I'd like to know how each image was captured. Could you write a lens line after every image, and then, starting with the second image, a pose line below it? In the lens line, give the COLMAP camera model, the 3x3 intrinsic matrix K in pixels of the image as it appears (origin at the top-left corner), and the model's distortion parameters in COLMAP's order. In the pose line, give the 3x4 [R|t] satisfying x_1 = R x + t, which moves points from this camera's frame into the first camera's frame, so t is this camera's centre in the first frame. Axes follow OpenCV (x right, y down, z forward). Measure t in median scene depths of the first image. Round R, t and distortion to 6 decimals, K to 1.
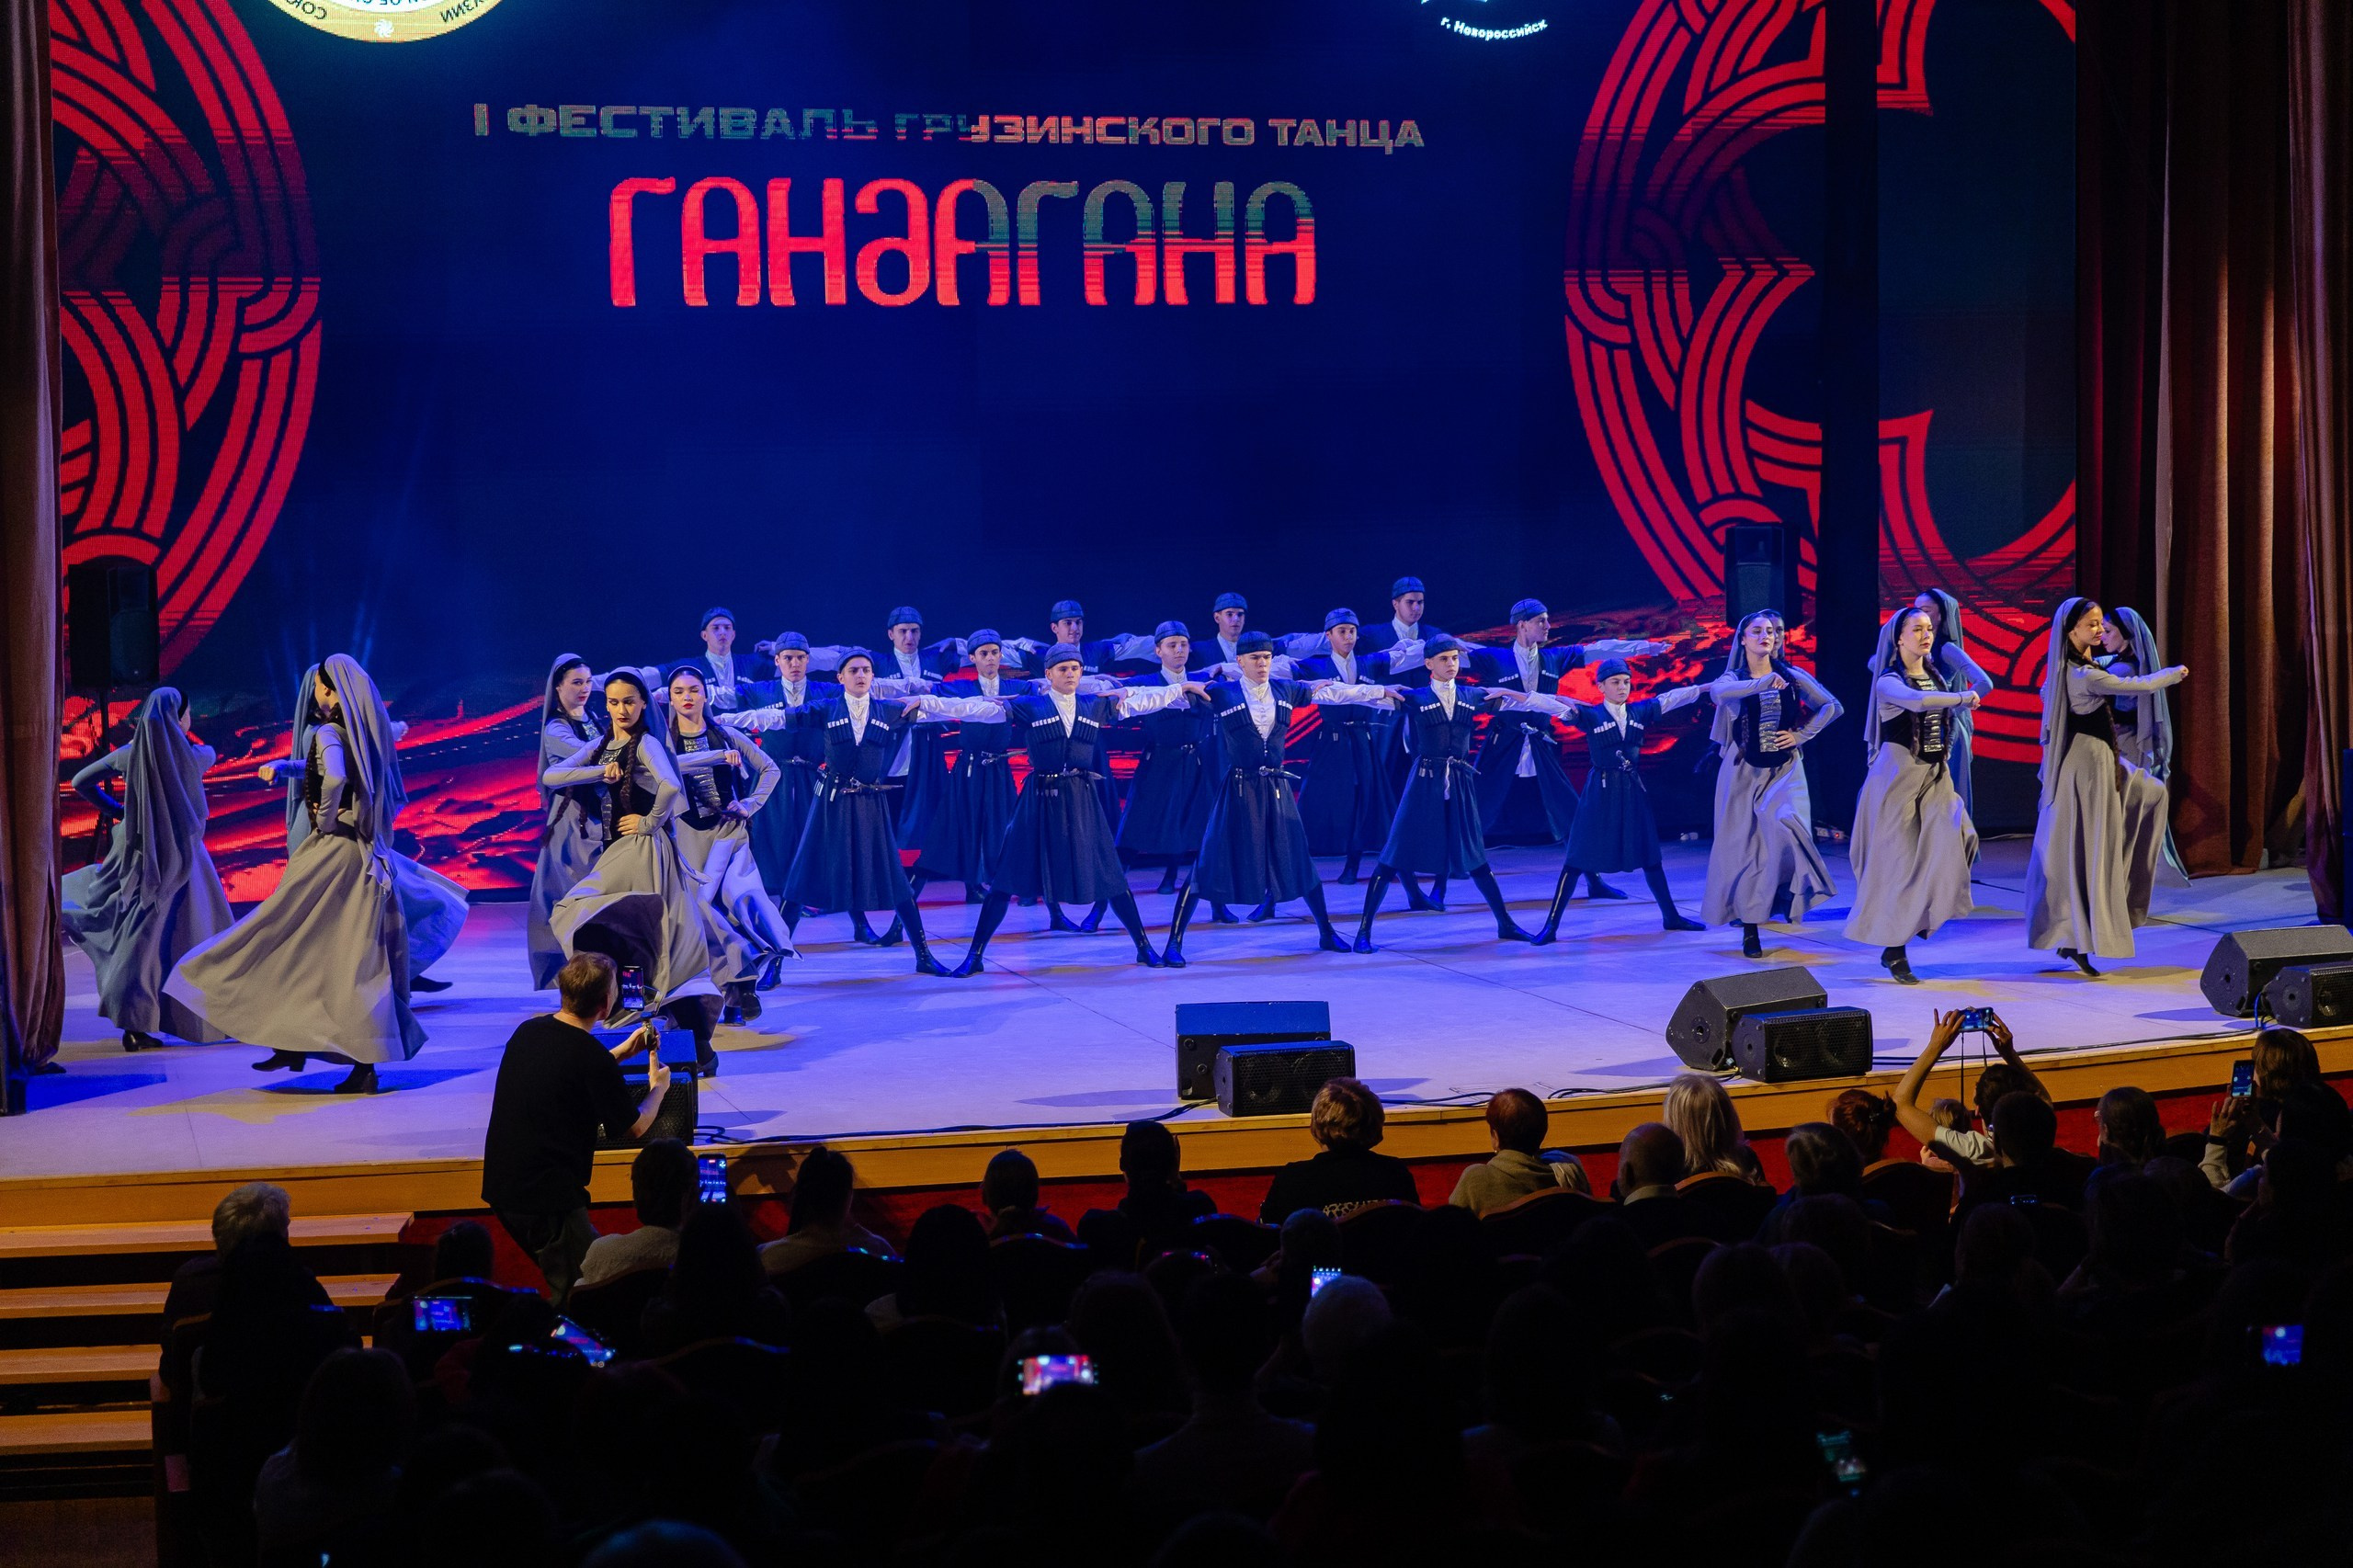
lens RADIAL K [[3490.8, 0, 1184.9], [0, 3490.8, 781.1], [0, 0, 1]] dist [0.007551, 0.060552]
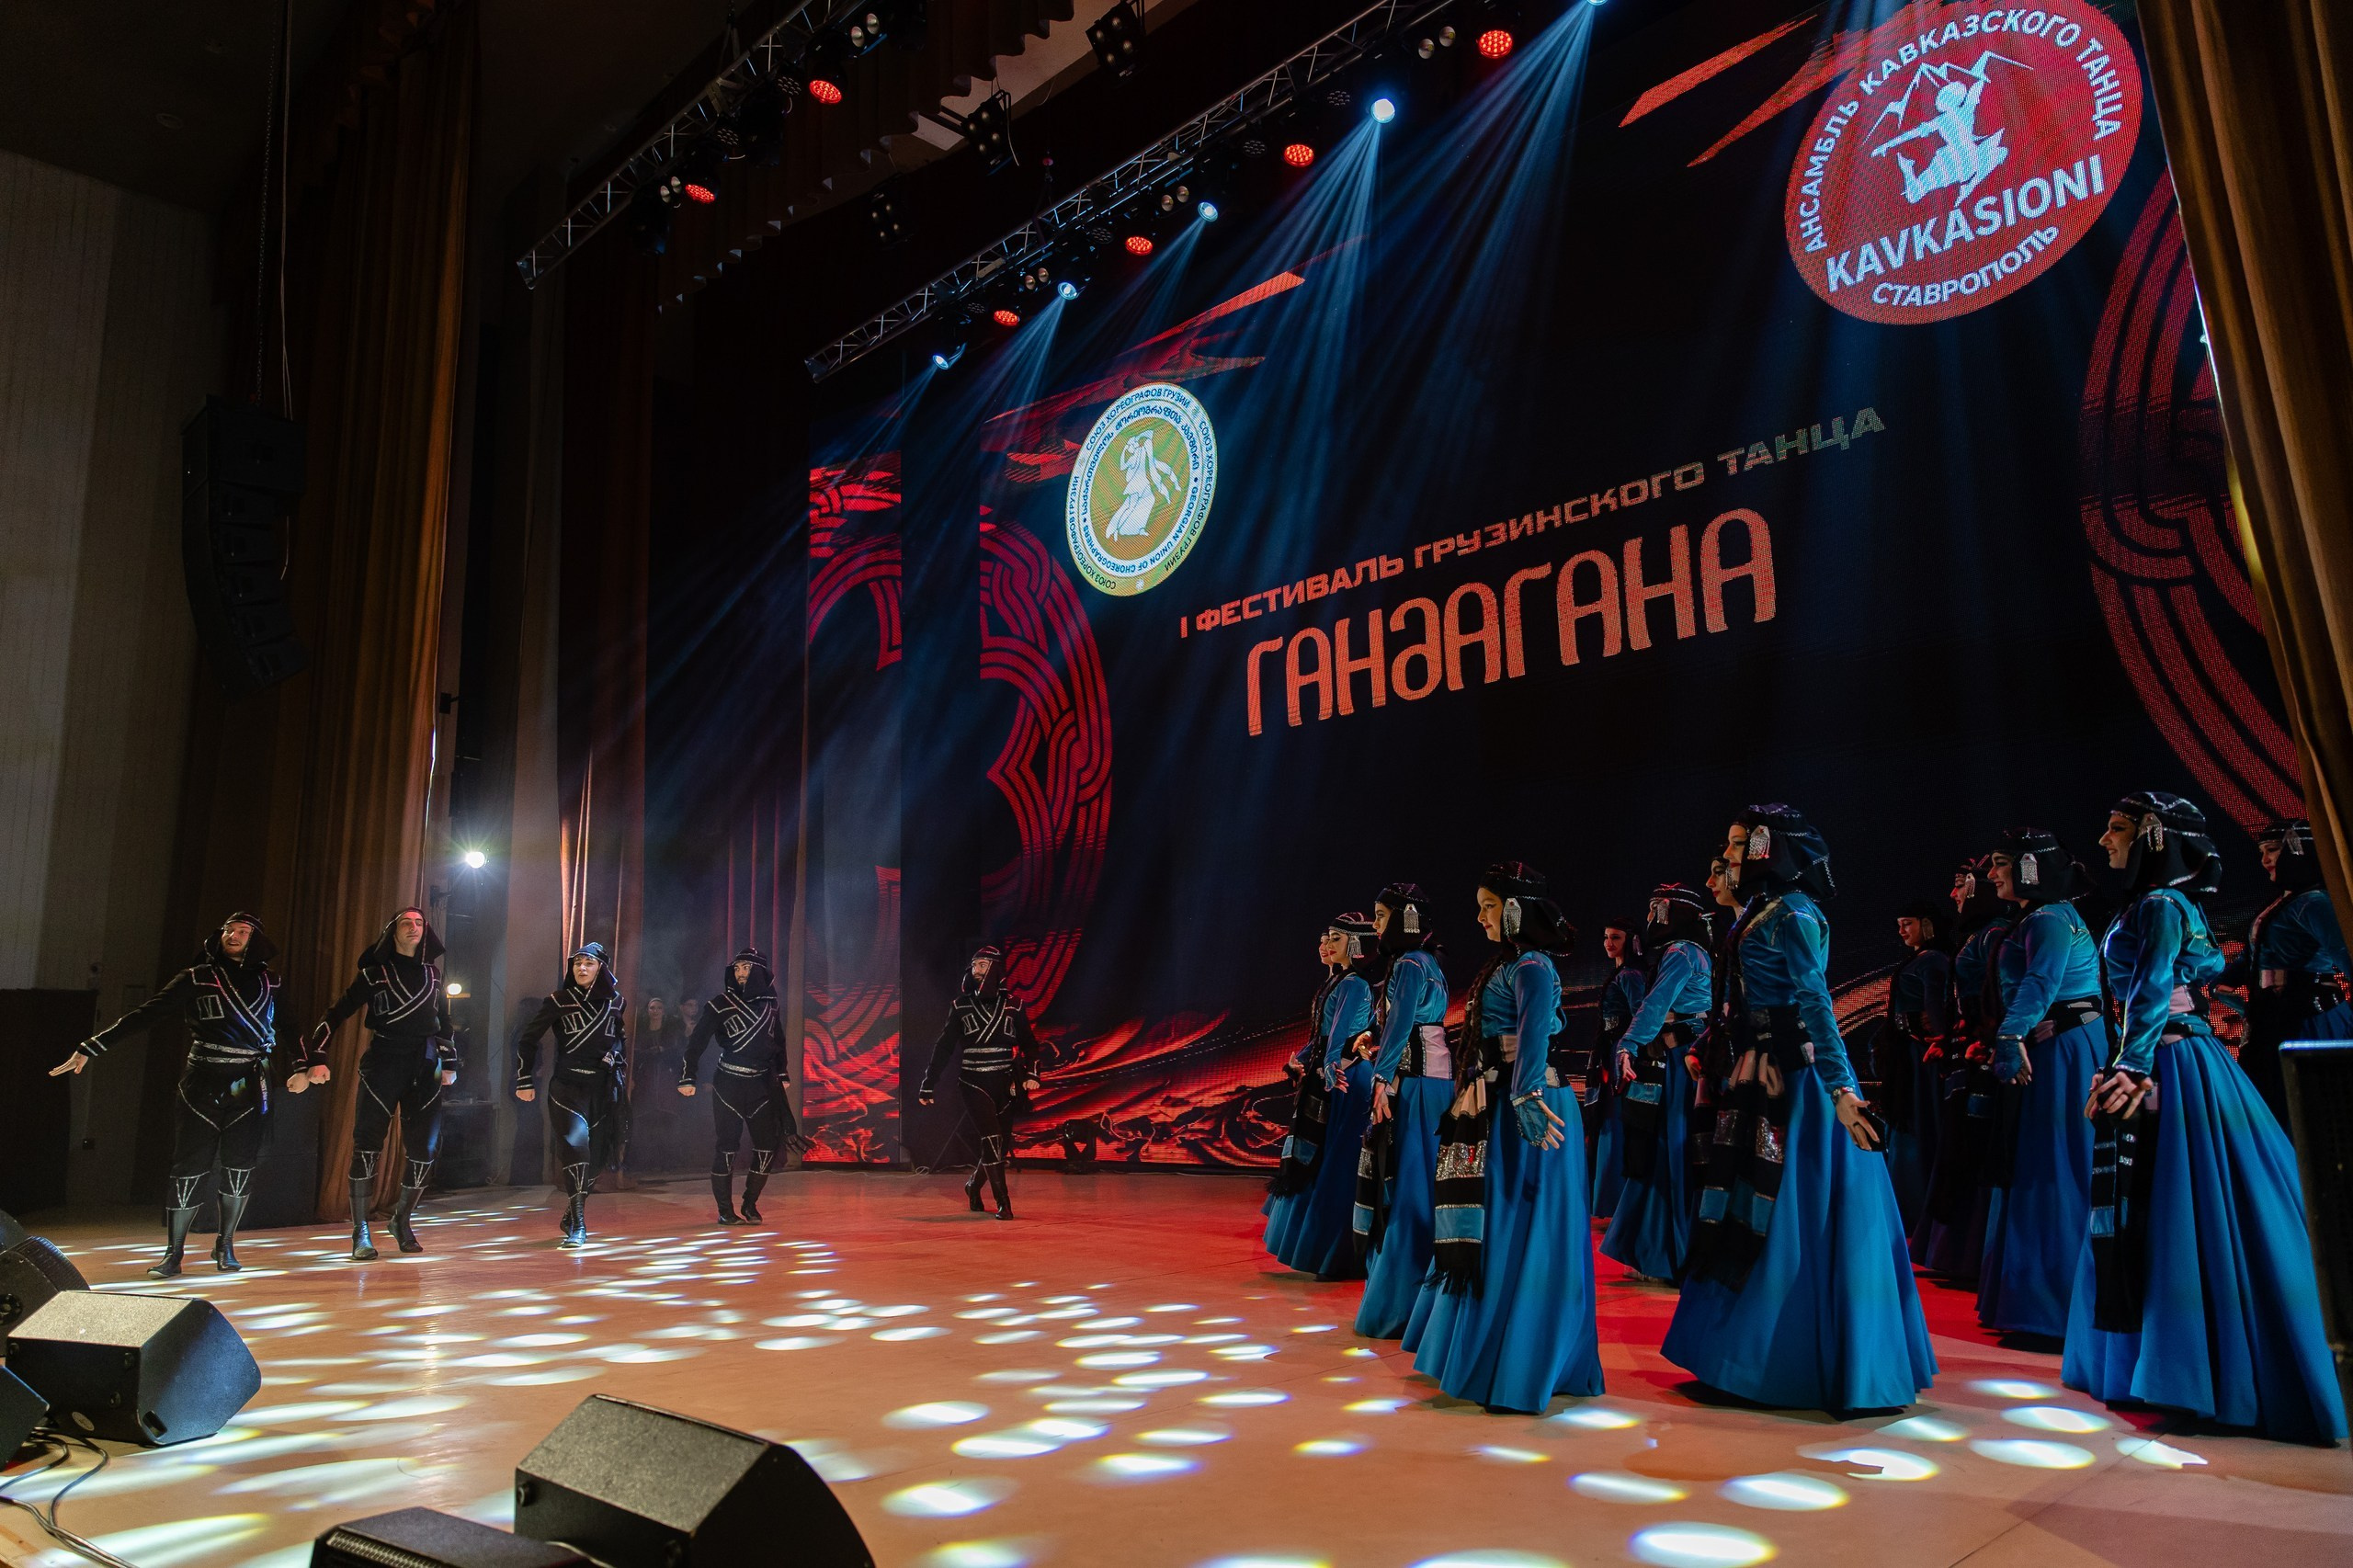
lens RADIAL K [[1566.7, 0, 1179.8], [0, 1566.7, 785.3], [0, 0, 1]] dist [0.013232, 0.002075]
pose [[0.442599, -0.145652, -0.884812, 0.361840], [-0.053444, 0.980682, -0.188167, 0.001023], [0.895126, 0.130570, 0.426264, 0.699637]]
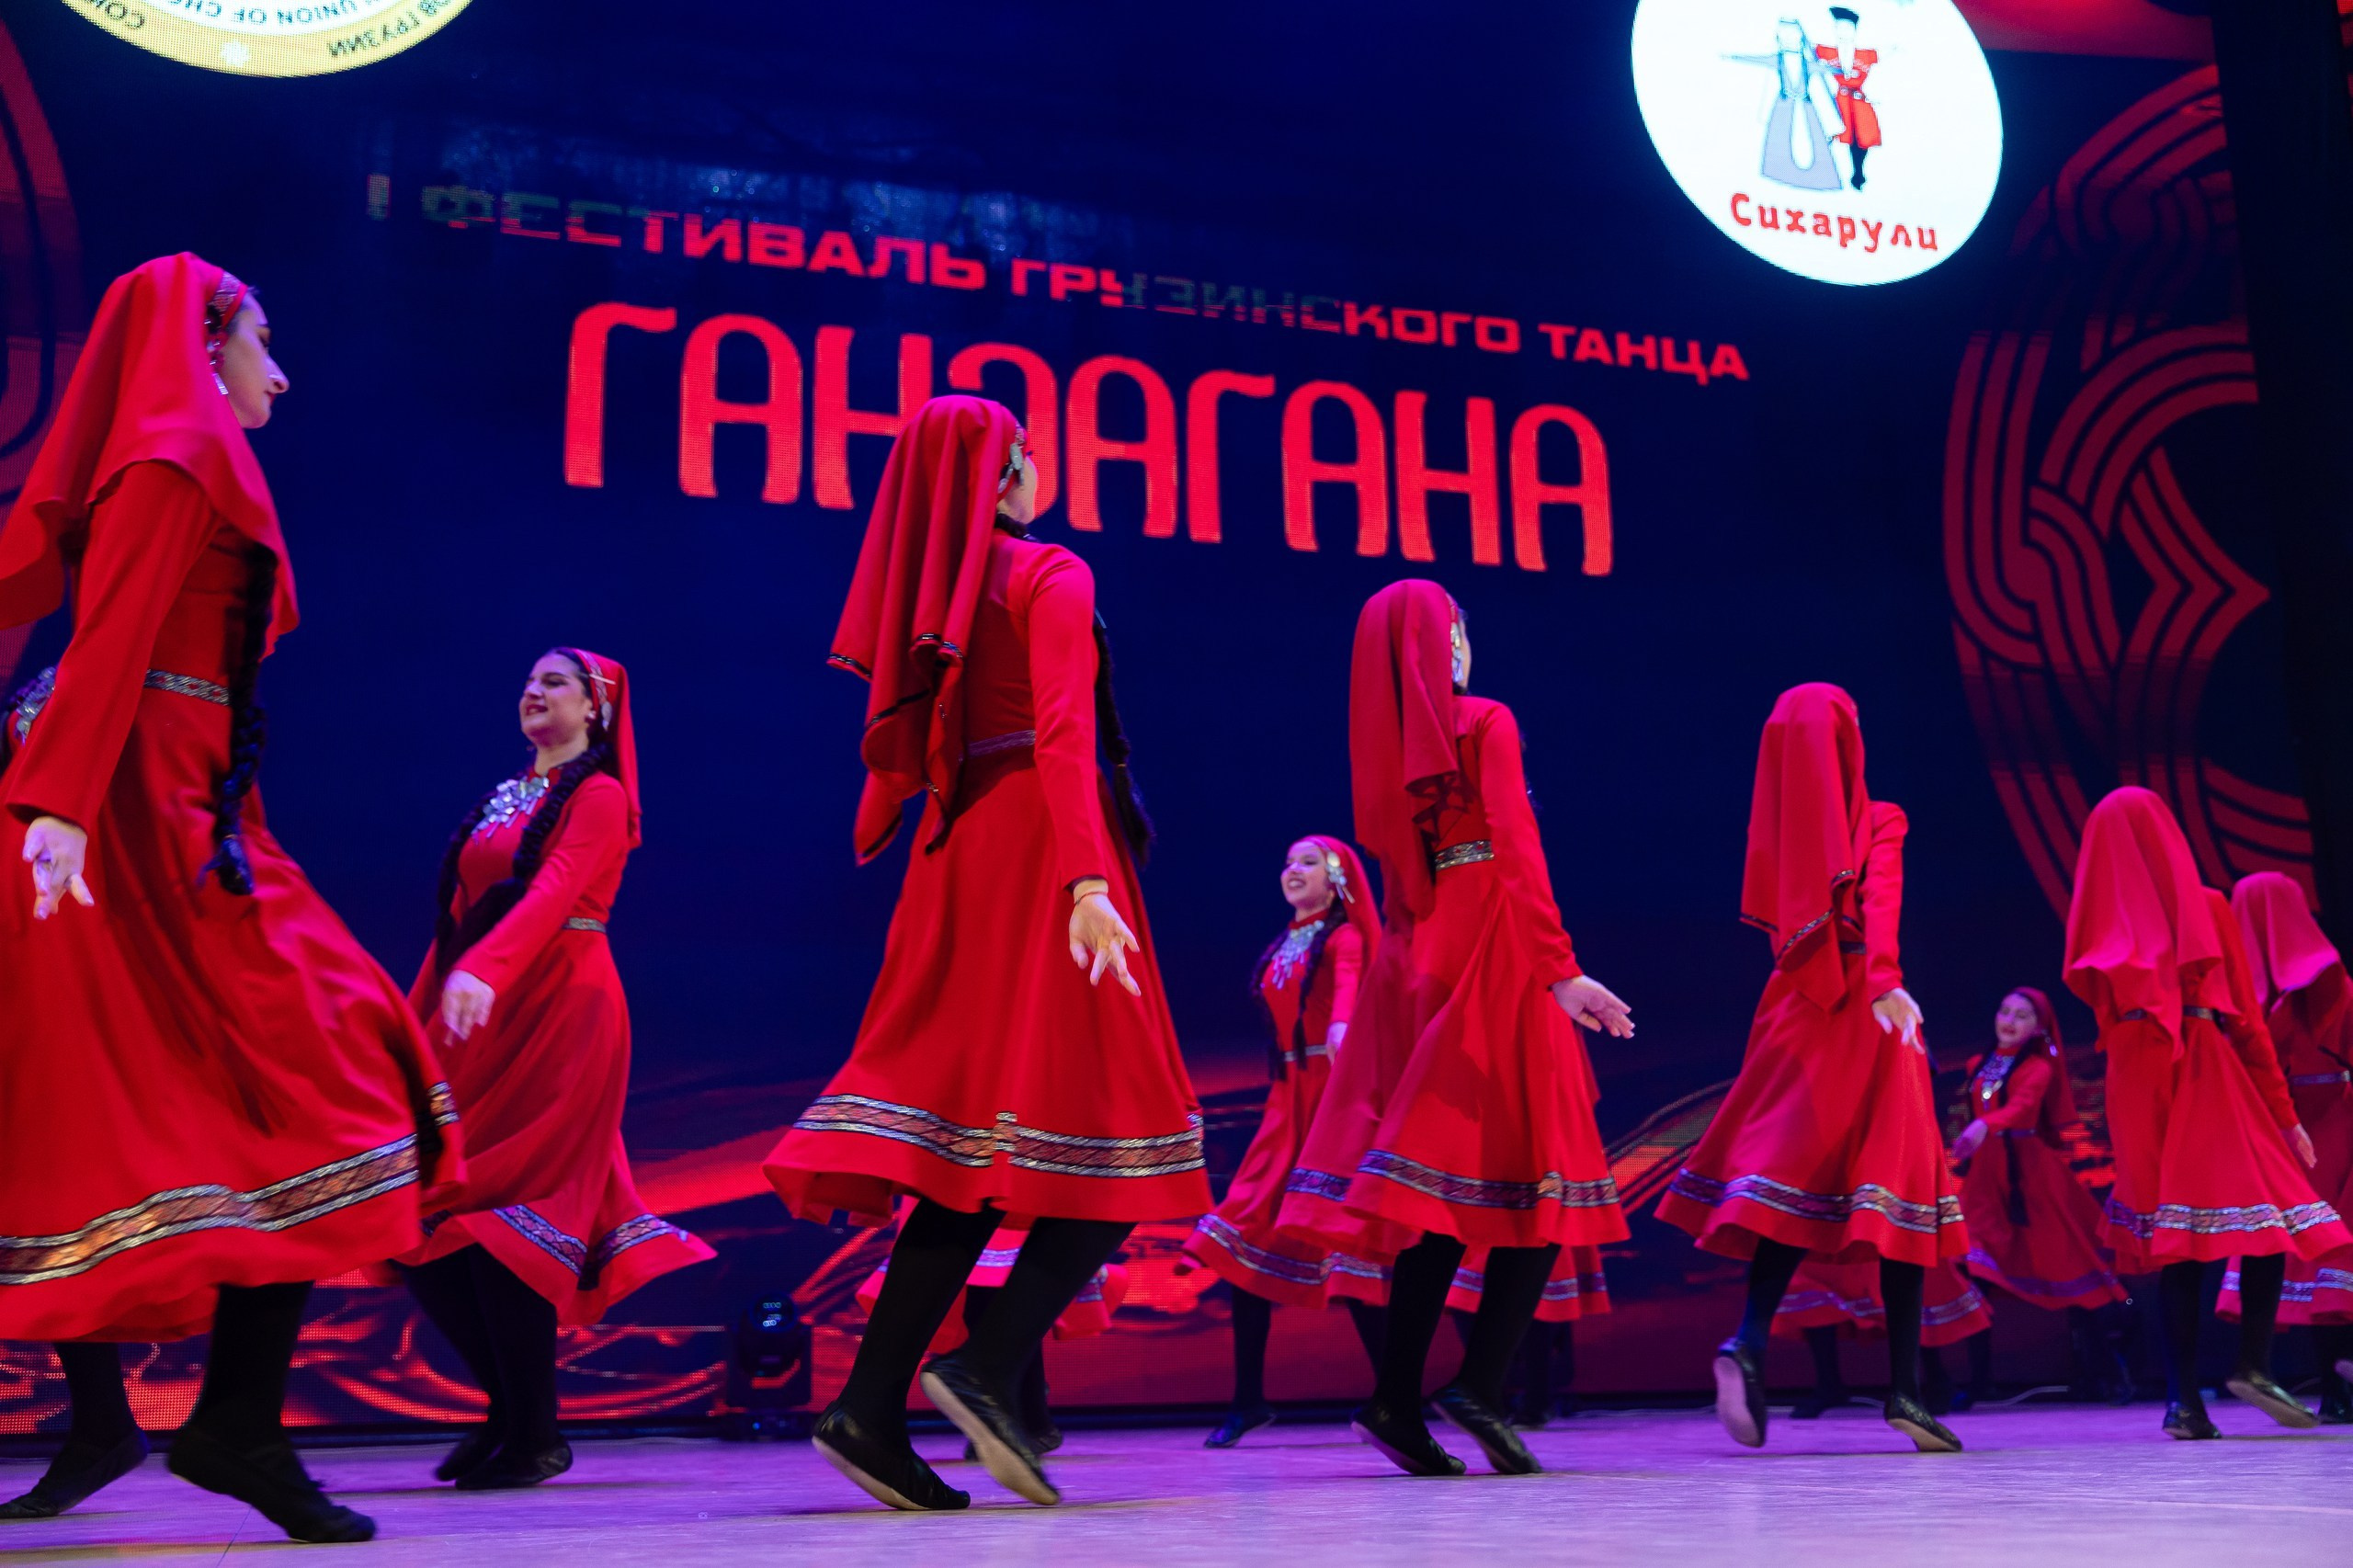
lens RADIAL K [[2536.6, 0, 1178.4], [0, 2536.6, 778.1], [0, 0, 1]] dist [0.013948, 0.001051]
pose [[0.999962, -0.001900, 0.008500, -0.054876], [0.004459, 0.949995, -0.312233, 0.059158], [-0.007482, 0.312259, 0.949968, 0.563907]]
